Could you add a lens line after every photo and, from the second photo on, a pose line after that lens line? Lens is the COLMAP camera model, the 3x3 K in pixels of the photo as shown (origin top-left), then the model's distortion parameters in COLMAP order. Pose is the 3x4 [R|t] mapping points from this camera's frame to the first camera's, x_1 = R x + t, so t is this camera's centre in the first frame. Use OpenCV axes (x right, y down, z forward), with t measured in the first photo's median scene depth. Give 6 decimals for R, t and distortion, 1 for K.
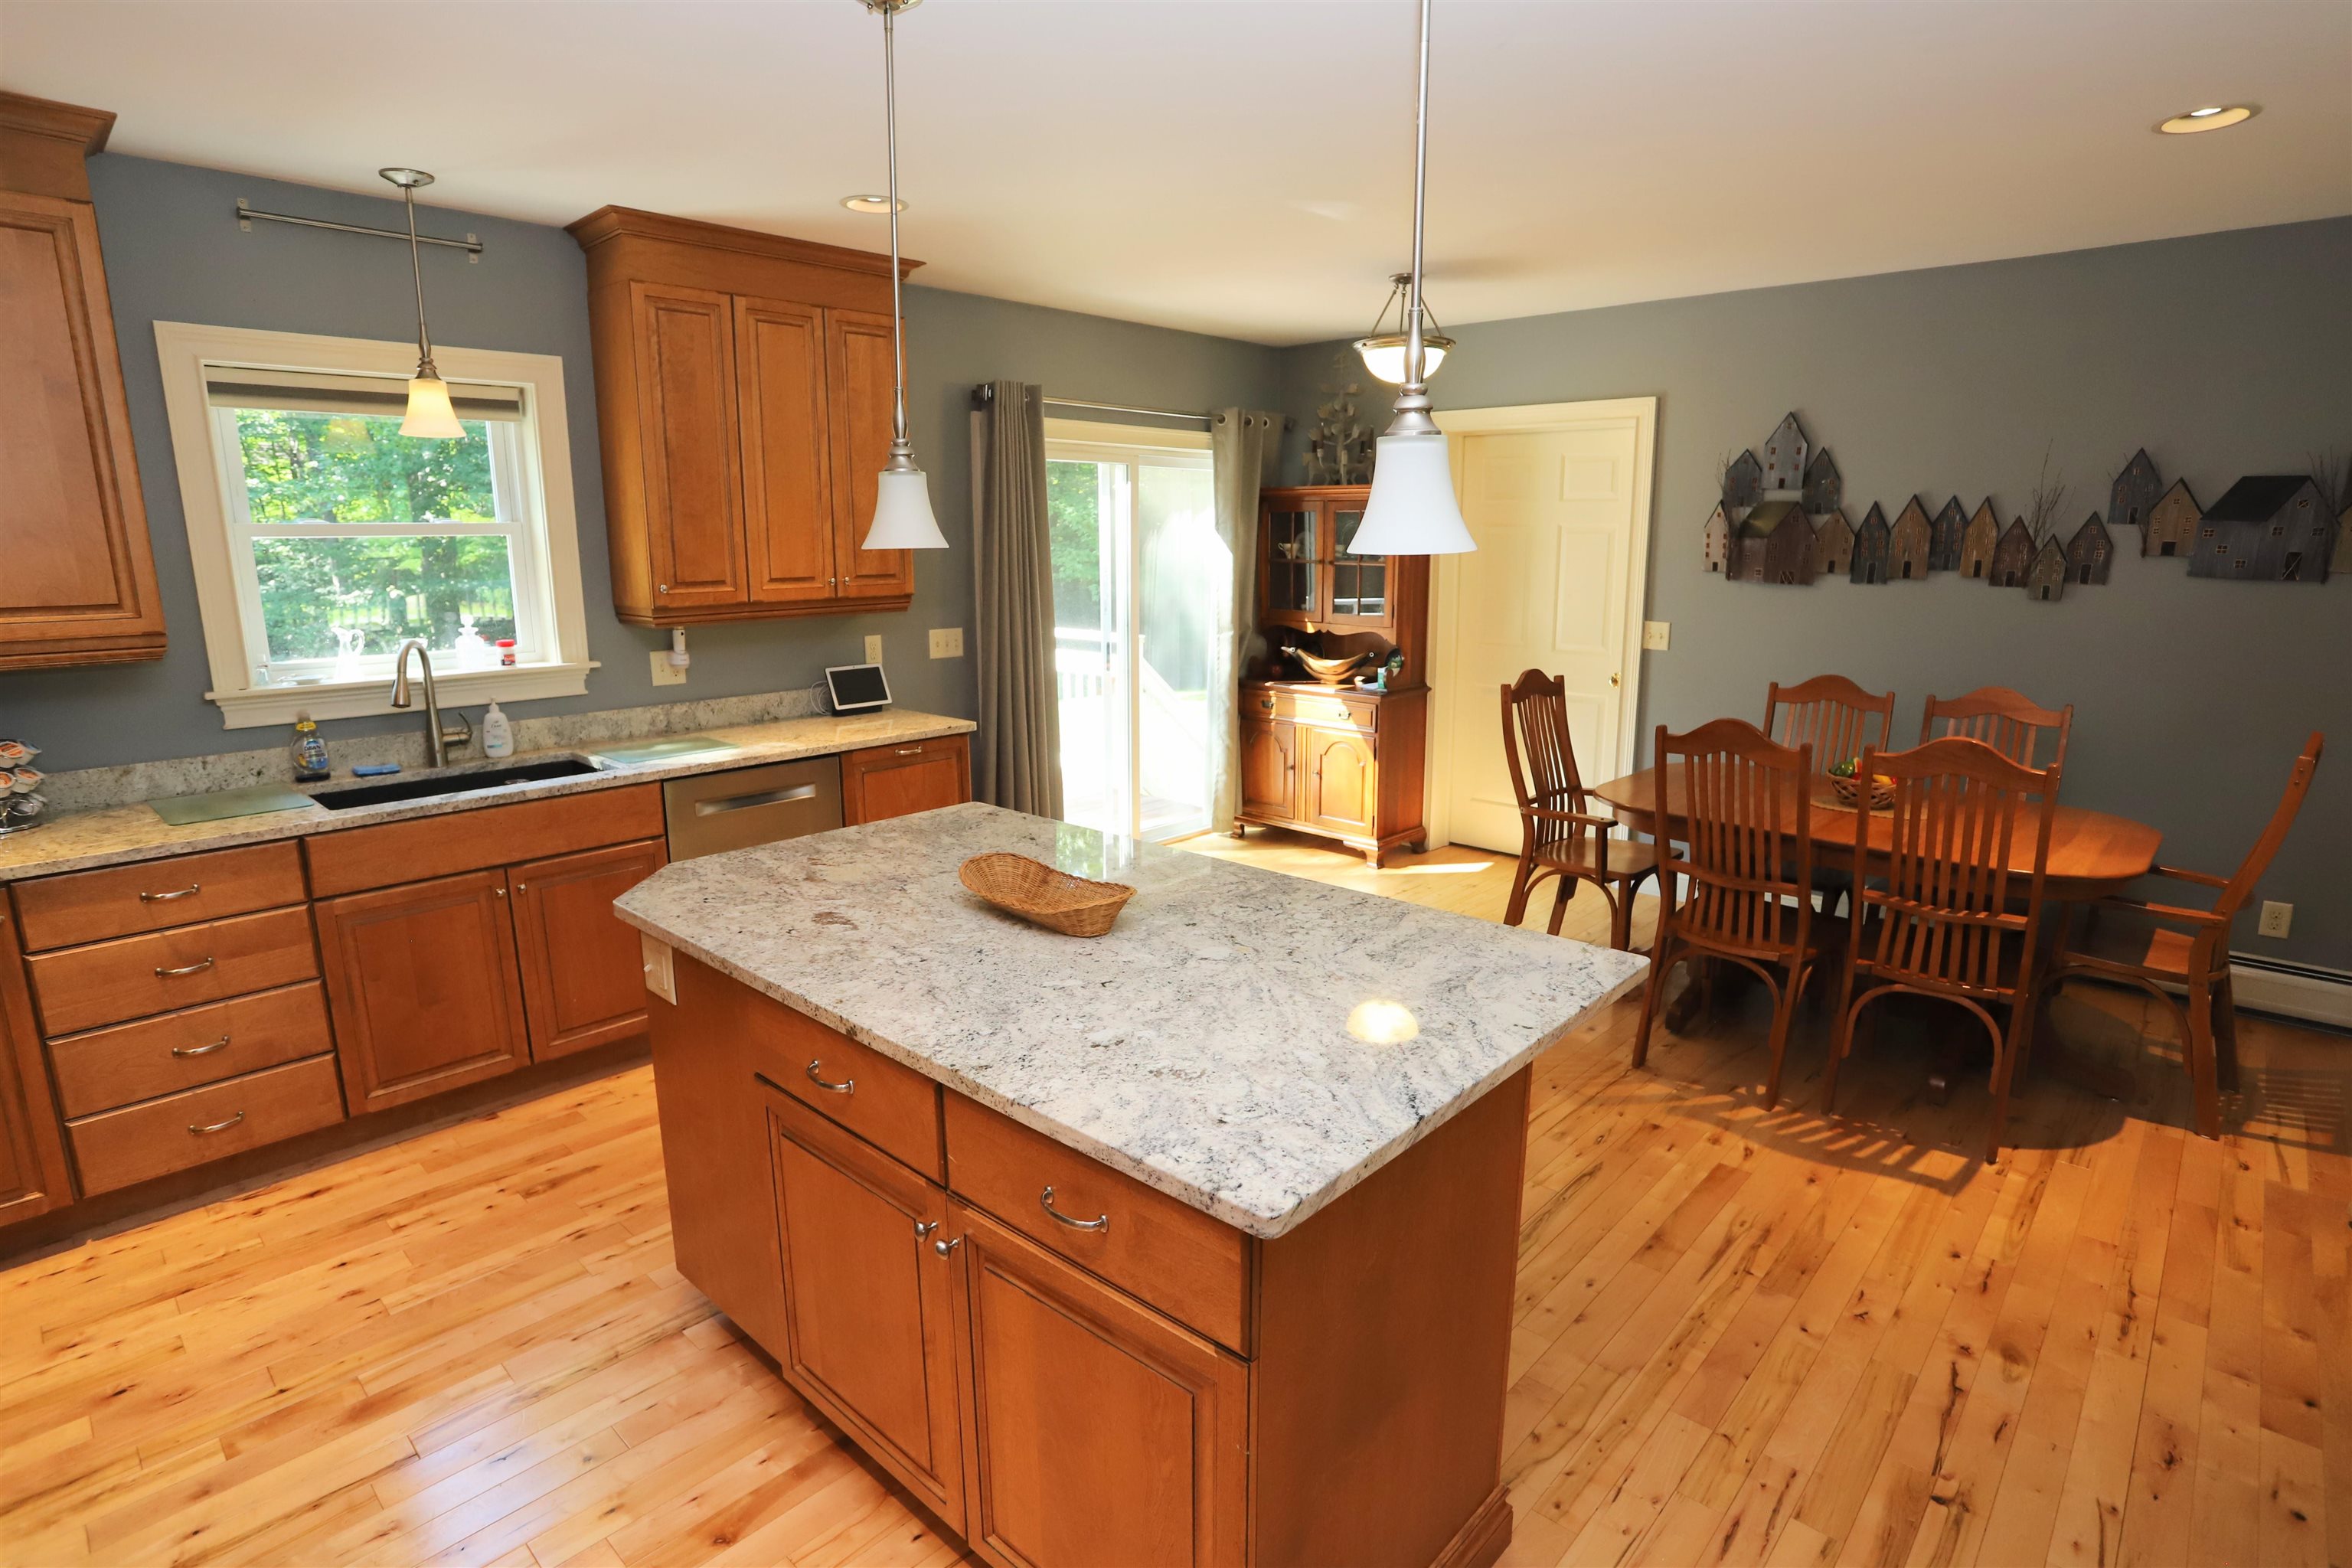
lens RADIAL K [[1180.1, 0, 1187.4], [0, 1180.1, 786.5], [0, 0, 1]] dist [-0.072927, 0.028360]
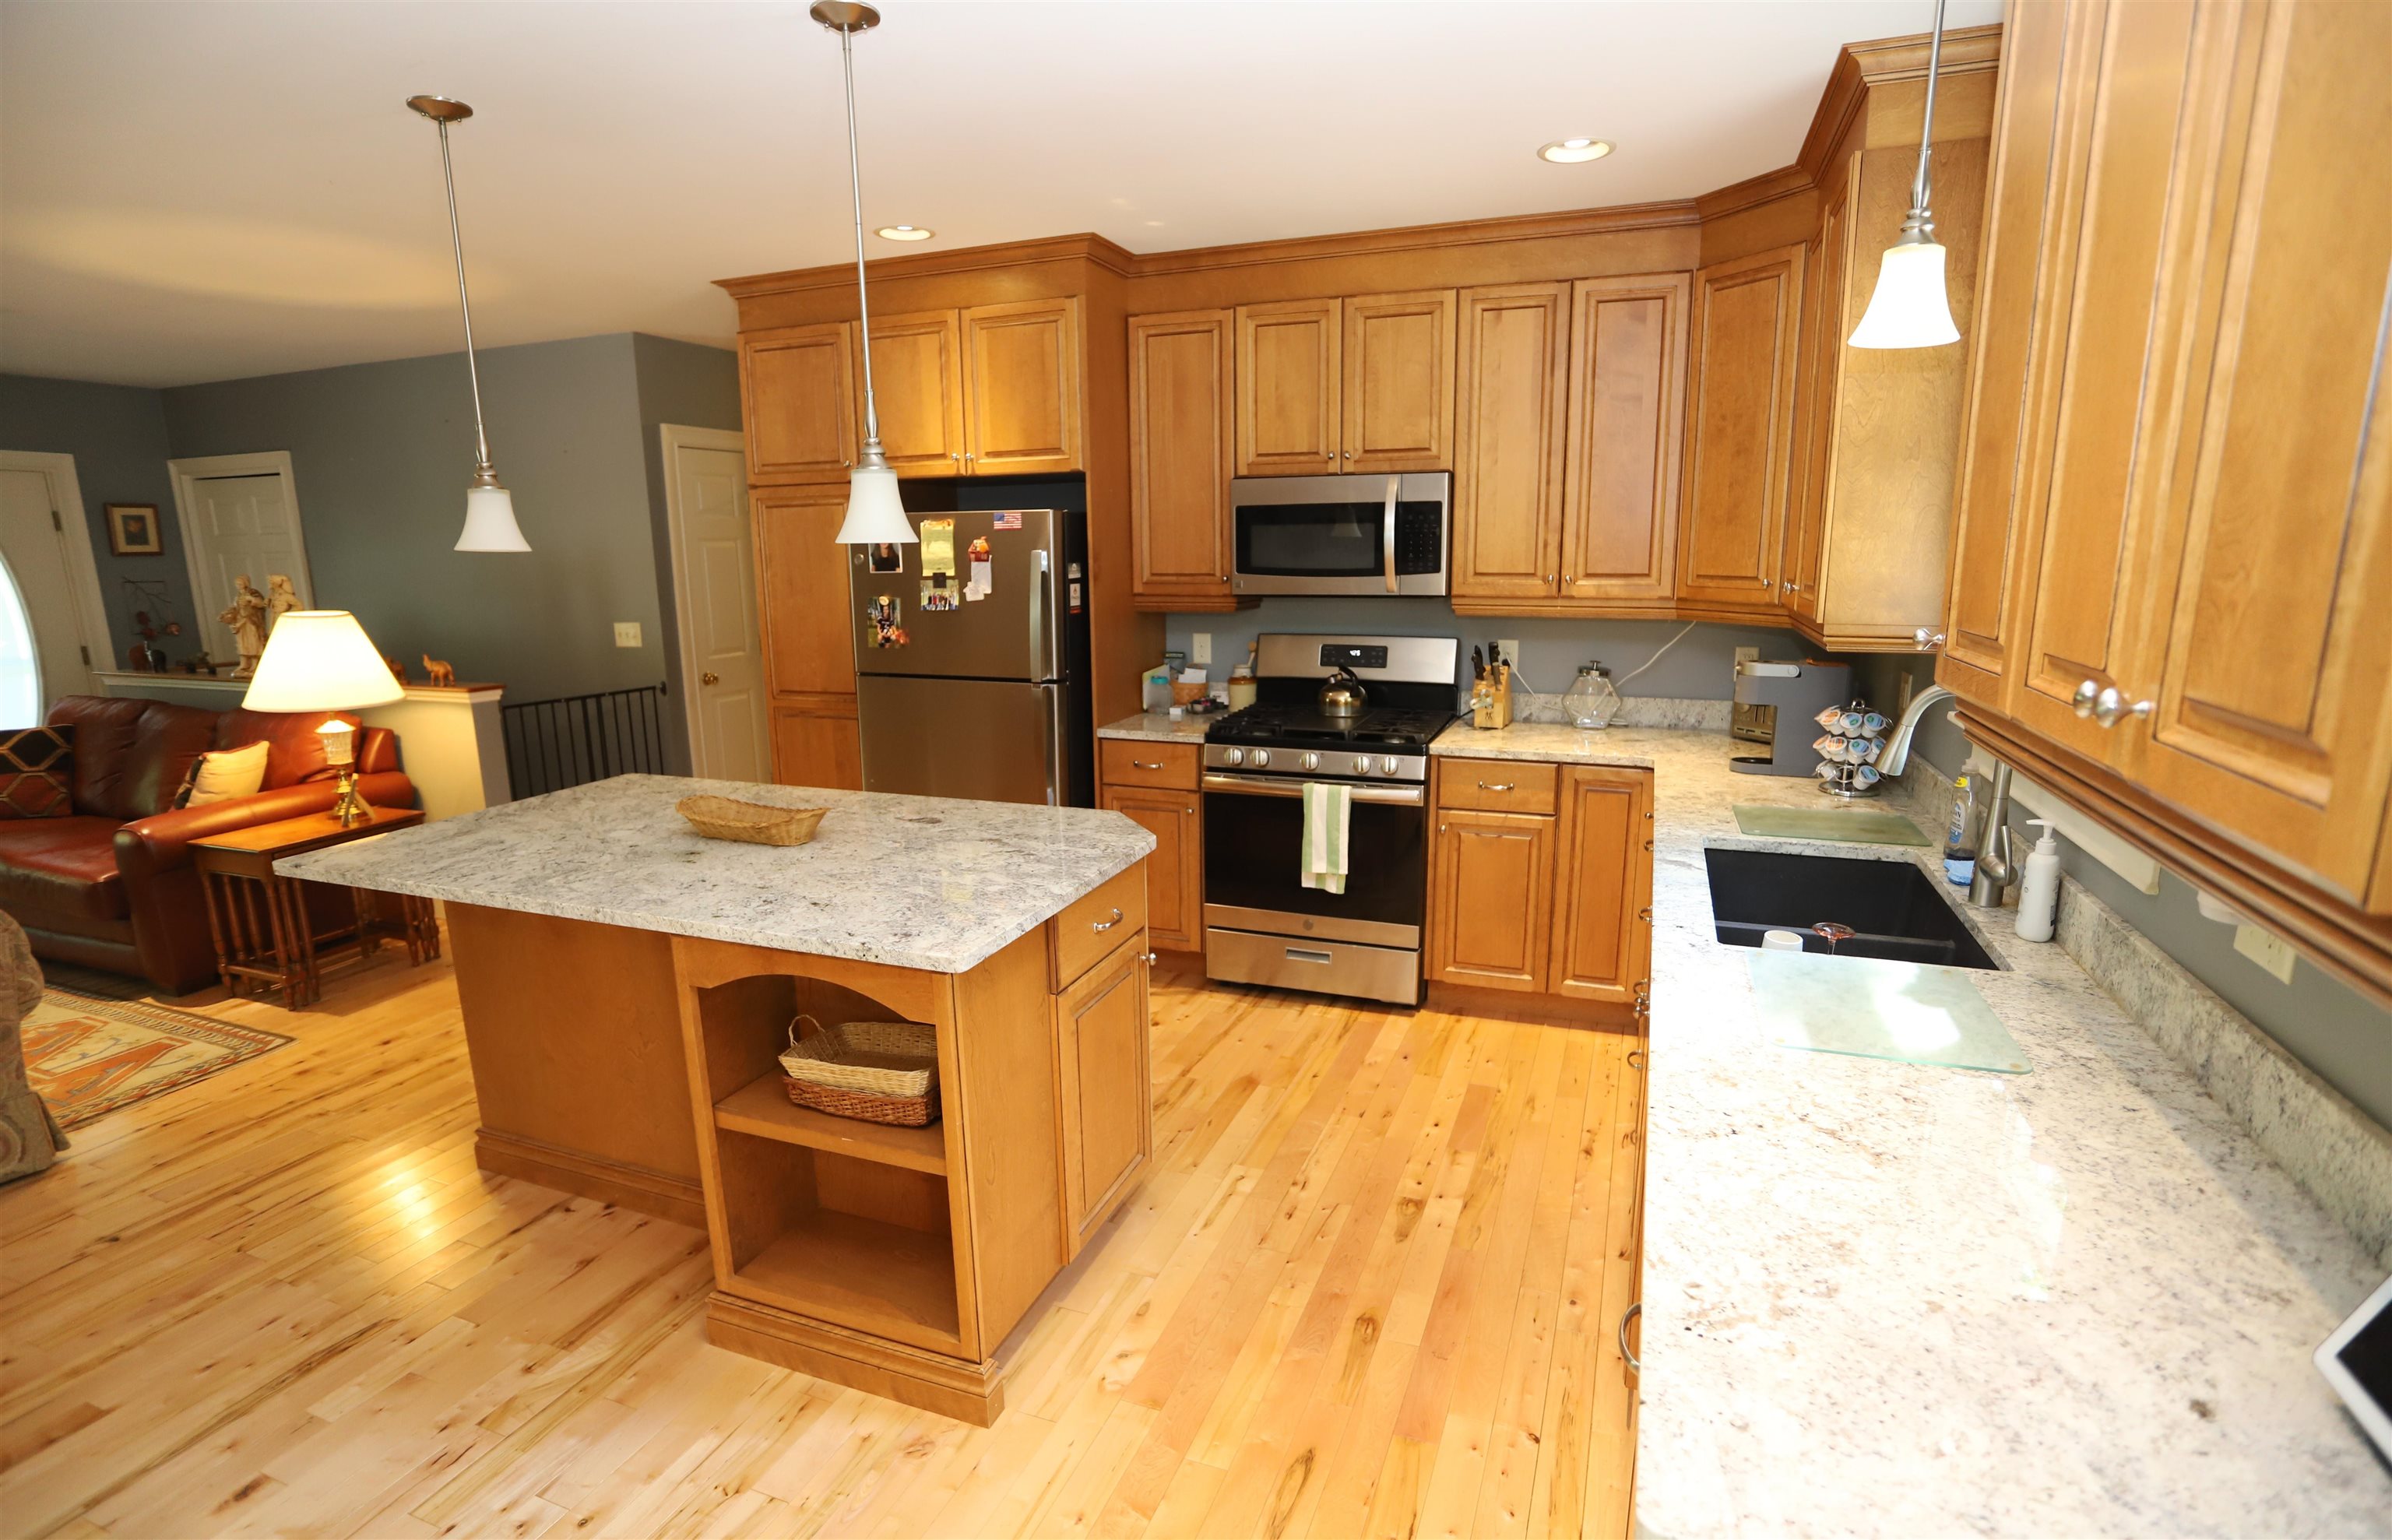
lens RADIAL K [[1169.5, 0, 1204.2], [0, 1169.5, 797.6], [0, 0, 1]] dist [-0.074665, 0.028476]
pose [[-0.929255, 0.089272, -0.358491, -0.073078], [-0.065523, 0.915157, 0.397737, -0.262116], [0.363582, 0.393089, -0.844565, 1.274075]]
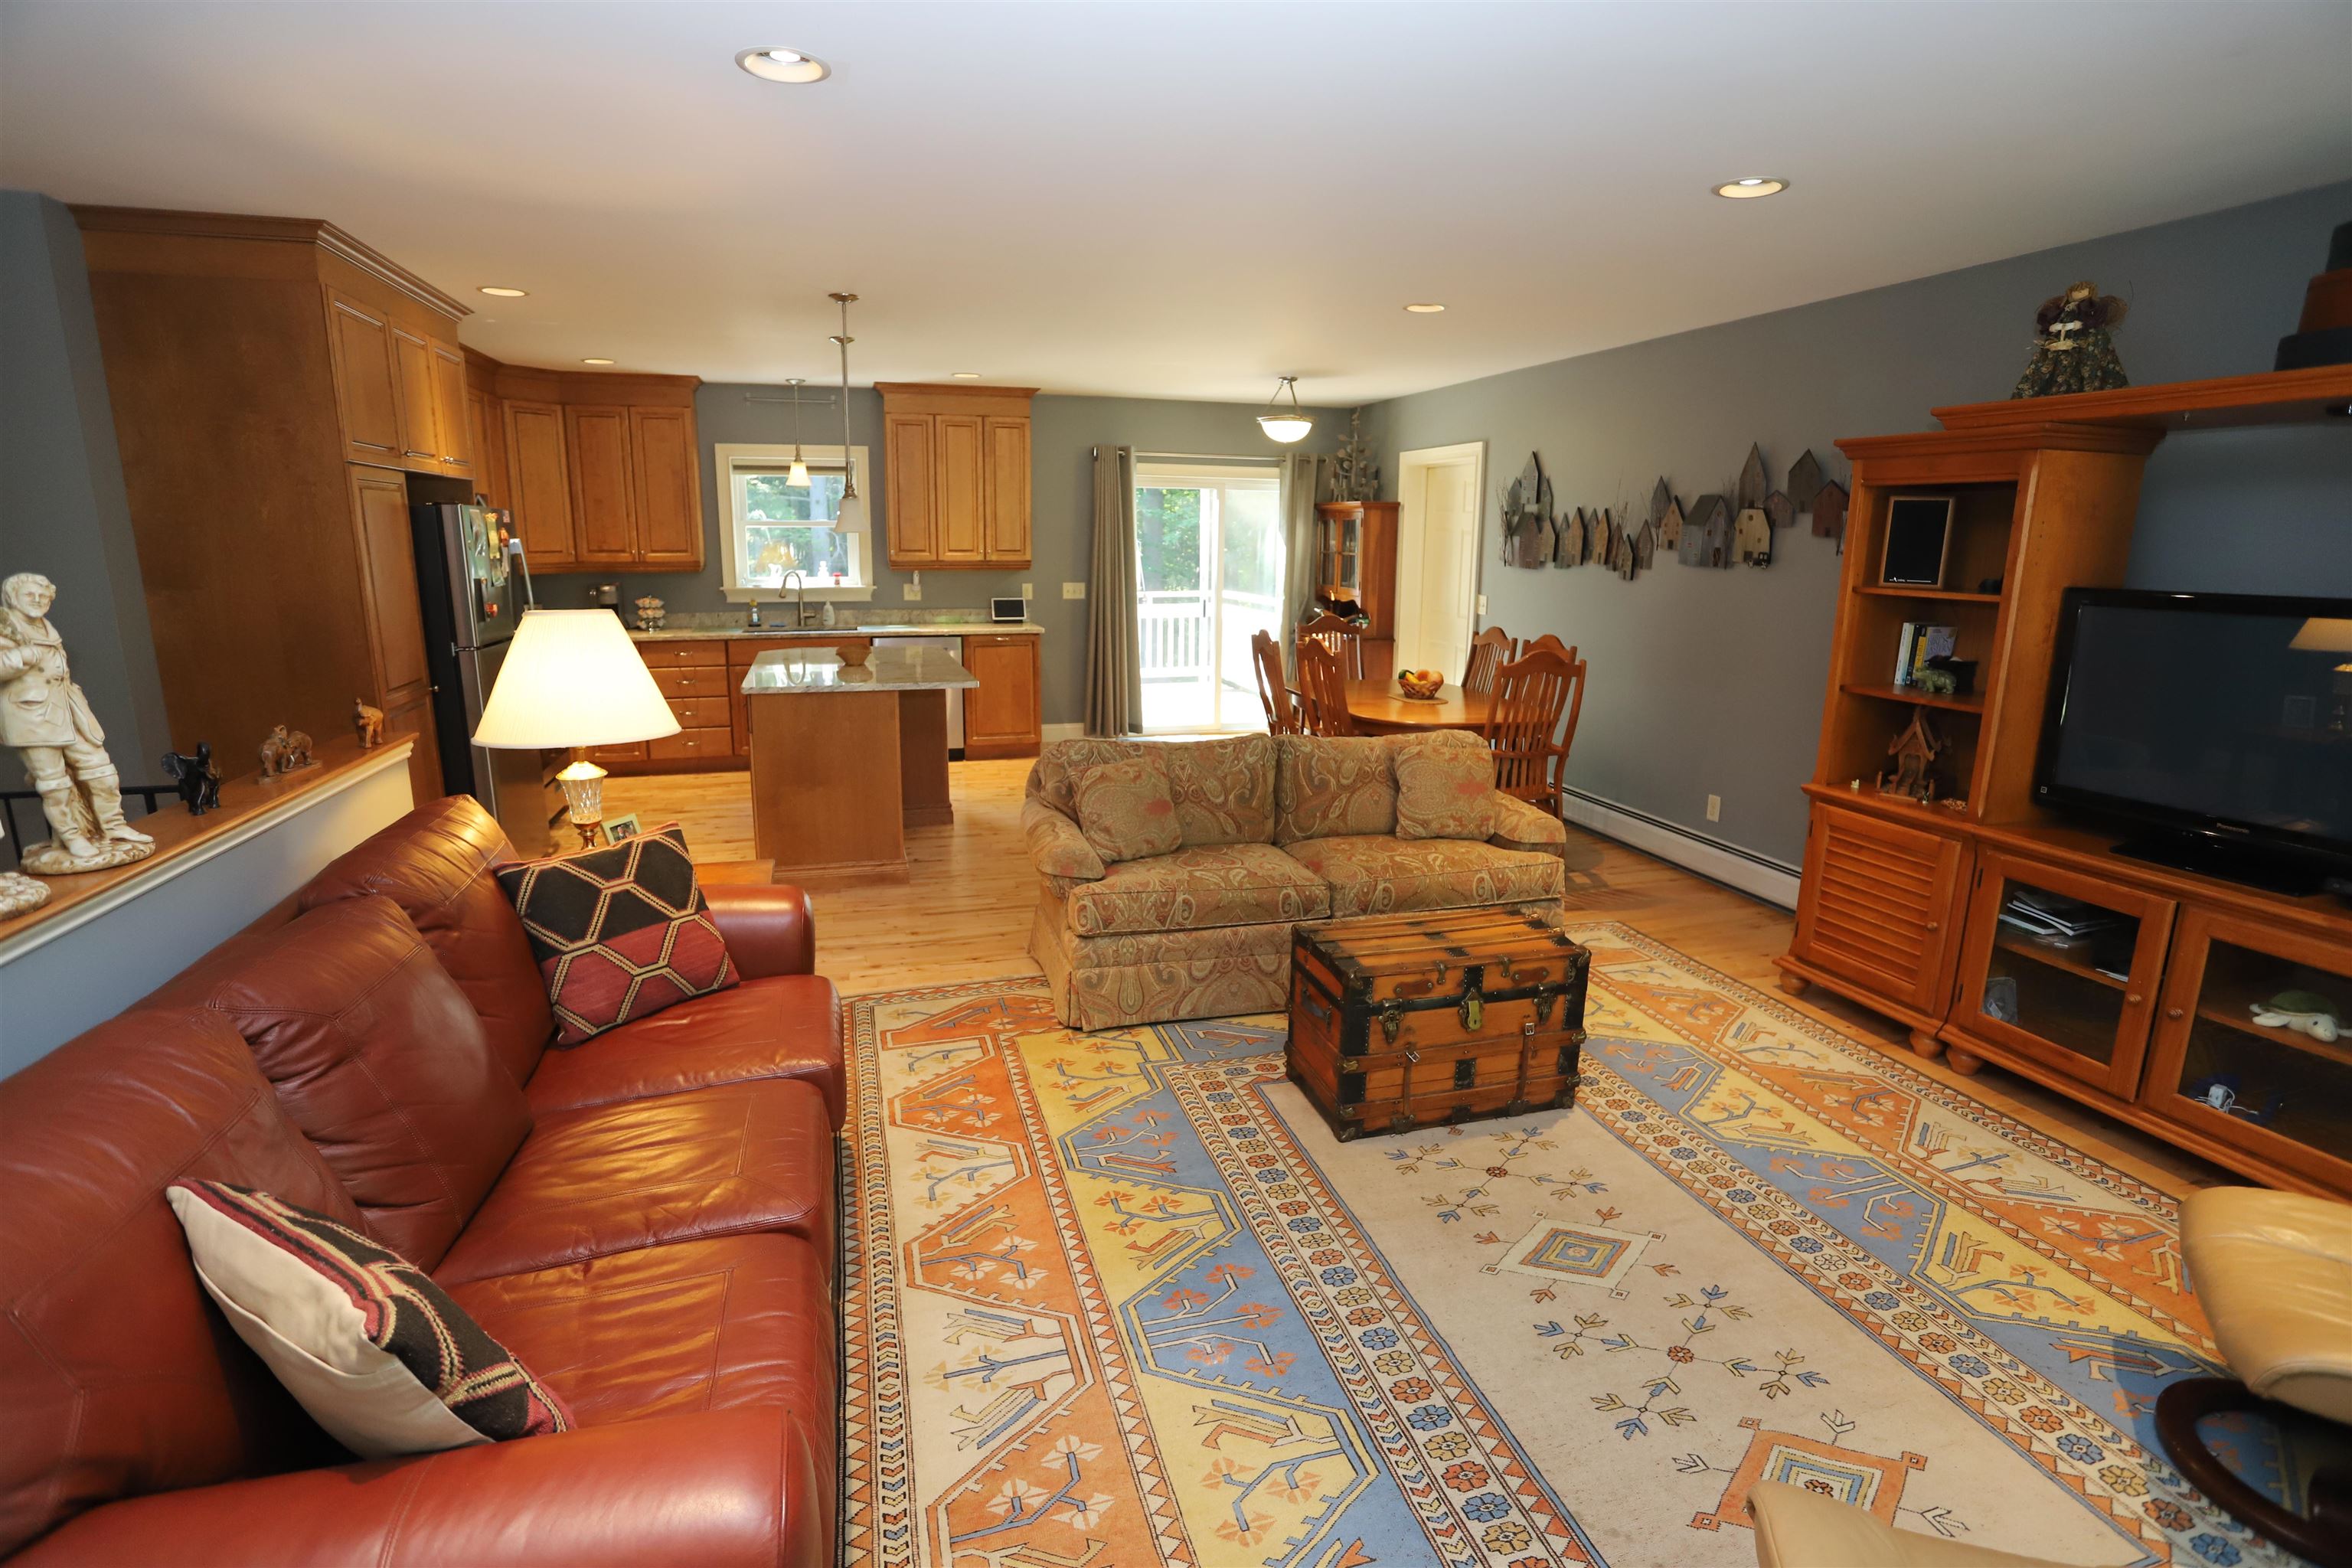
lens RADIAL K [[1143.6, 0, 1183.5], [0, 1143.6, 787.9], [0, 0, 1]] dist [-0.085959, 0.042354]
pose [[0.860174, 0.121924, -0.495212, 1.129933], [-0.119673, 0.992146, 0.036402, 0.125507], [0.495761, 0.027951, 0.868009, -0.563480]]
